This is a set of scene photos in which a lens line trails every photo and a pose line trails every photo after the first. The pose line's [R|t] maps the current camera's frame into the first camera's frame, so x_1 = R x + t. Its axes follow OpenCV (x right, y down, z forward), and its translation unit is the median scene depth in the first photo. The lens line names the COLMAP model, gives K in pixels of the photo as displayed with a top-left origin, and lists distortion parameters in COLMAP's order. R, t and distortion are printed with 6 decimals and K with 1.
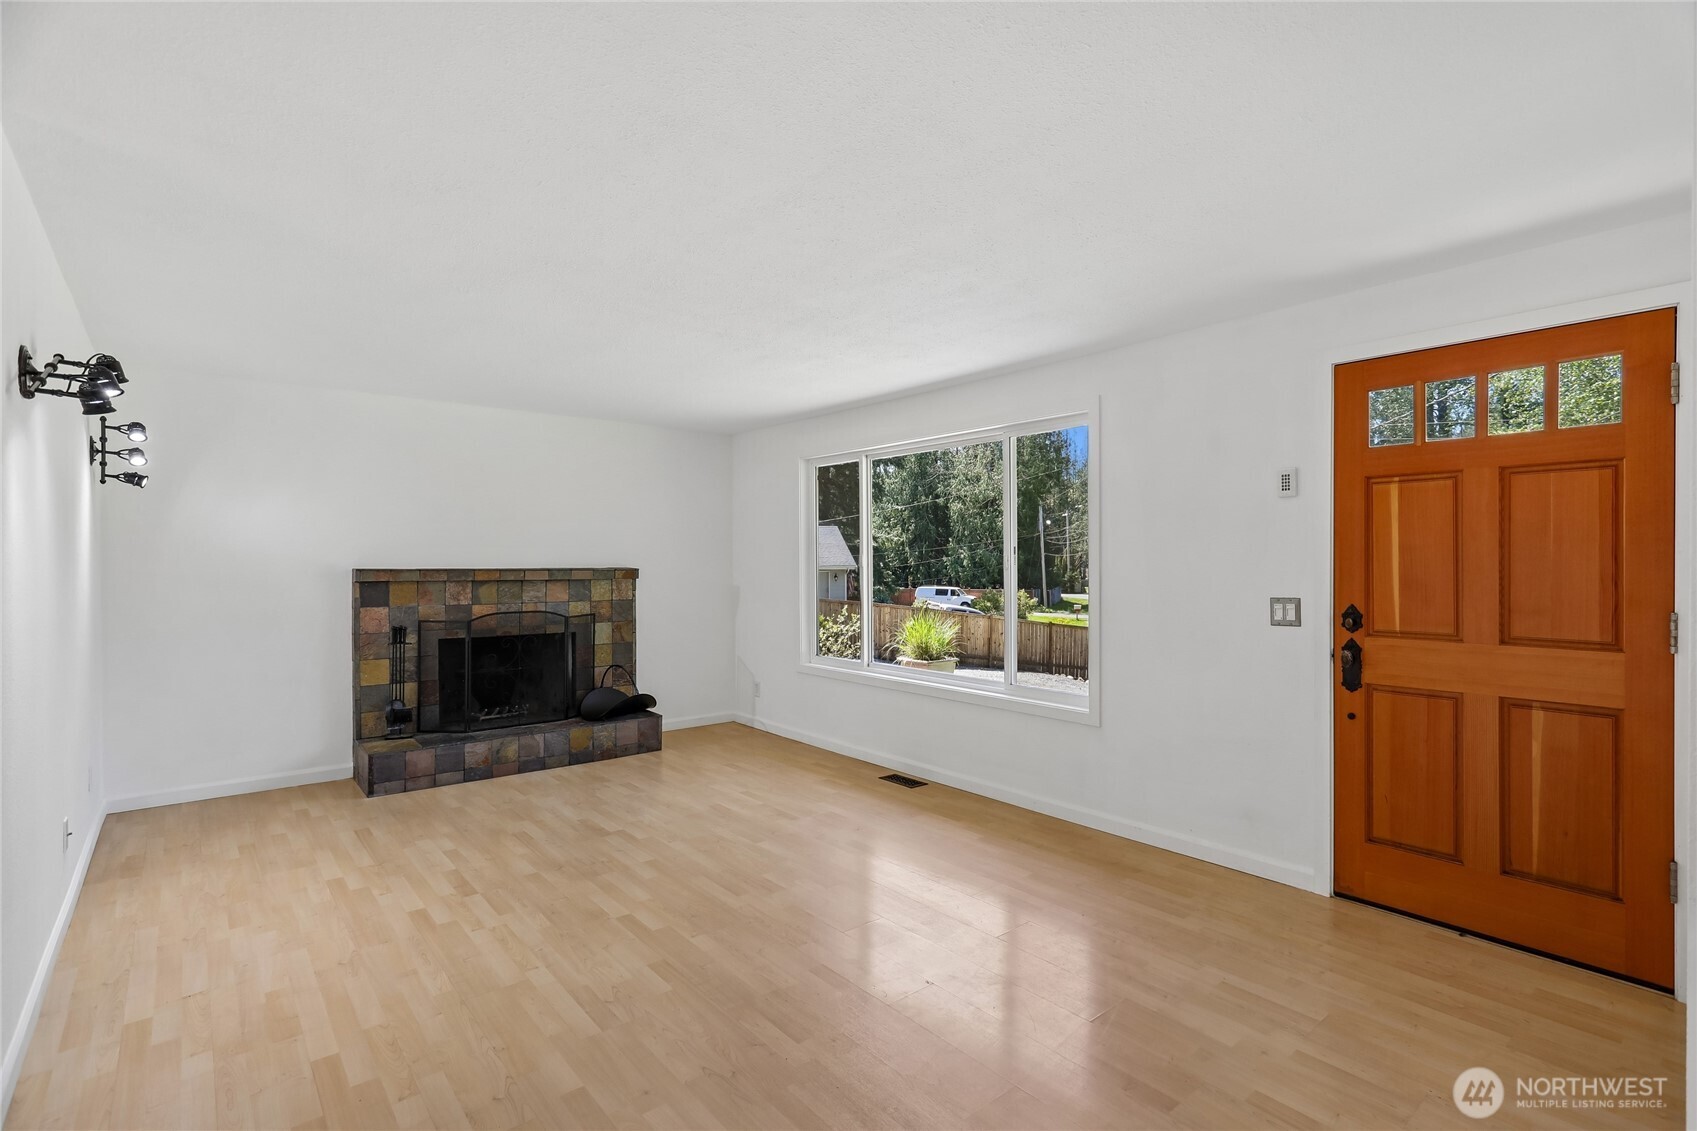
lens RADIAL K [[801.8, 0, 854.1], [0, 801.8, 563.9], [0, 0, 1]] dist [-0.005289, 0.003851]
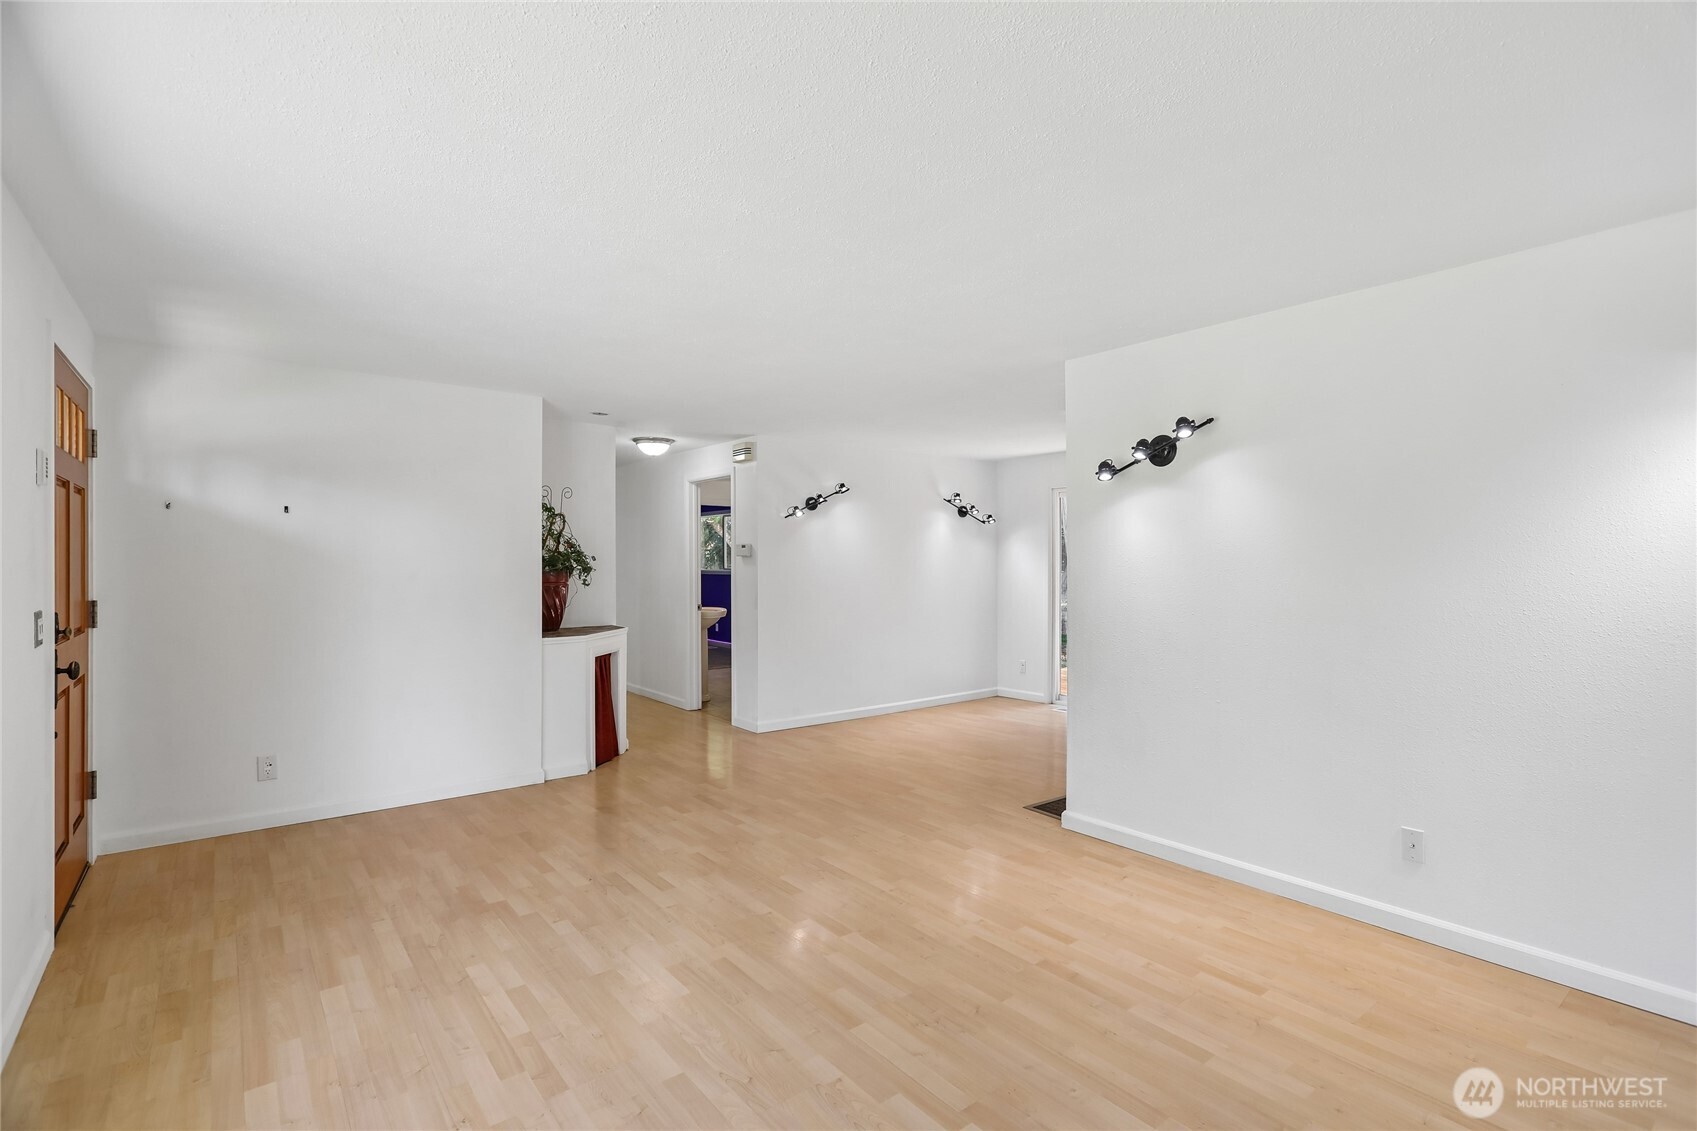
lens RADIAL K [[801.8, 0, 845.5], [0, 801.8, 572.9], [0, 0, 1]] dist [-0.005289, 0.003851]
pose [[-0.999340, -0.000386, 0.036323, -0.307582], [0.000067, 0.999922, 0.012480, -0.004866], [-0.036325, 0.012475, -0.999262, 1.863076]]
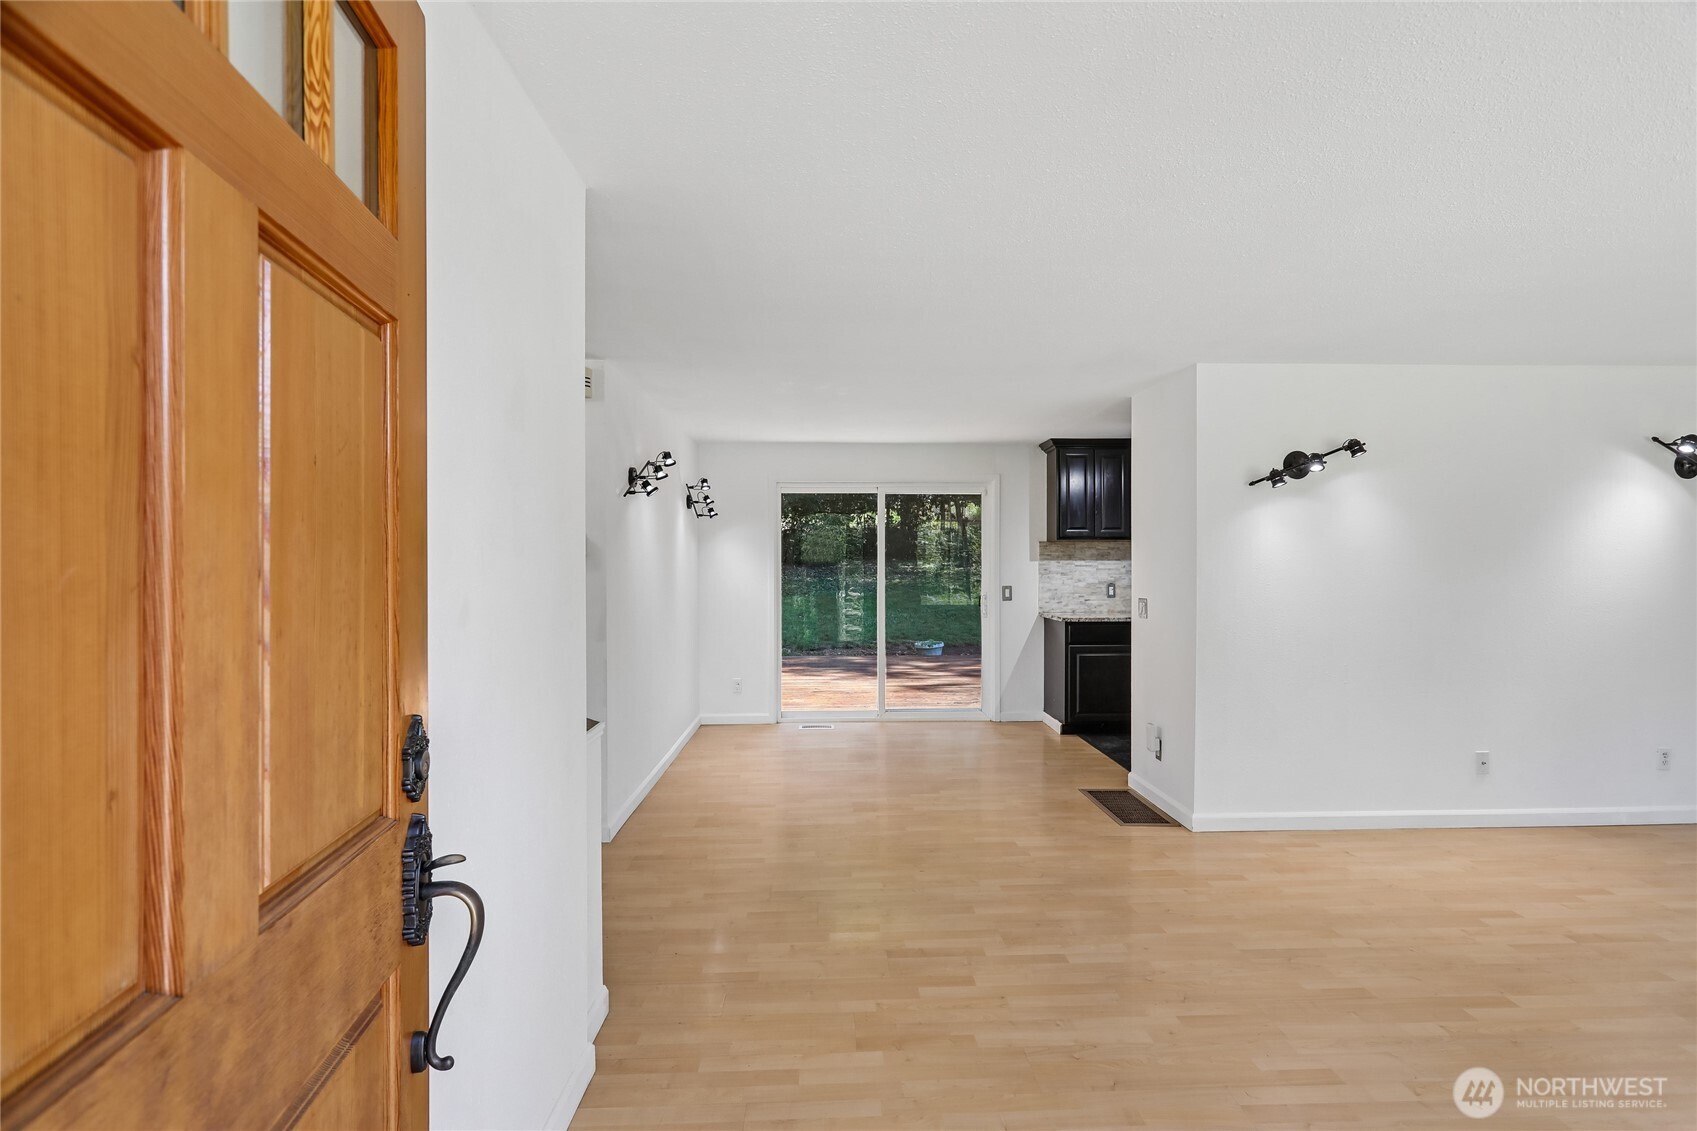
lens RADIAL K [[801.8, 0, 851.9], [0, 801.8, 560.8], [0, 0, 1]] dist [-0.005289, 0.003851]
pose [[-0.614401, -0.001764, -0.788992, 0.739197], [0.001525, 0.999993, -0.003423, -0.009566], [0.788993, -0.003307, -0.614394, 0.925937]]
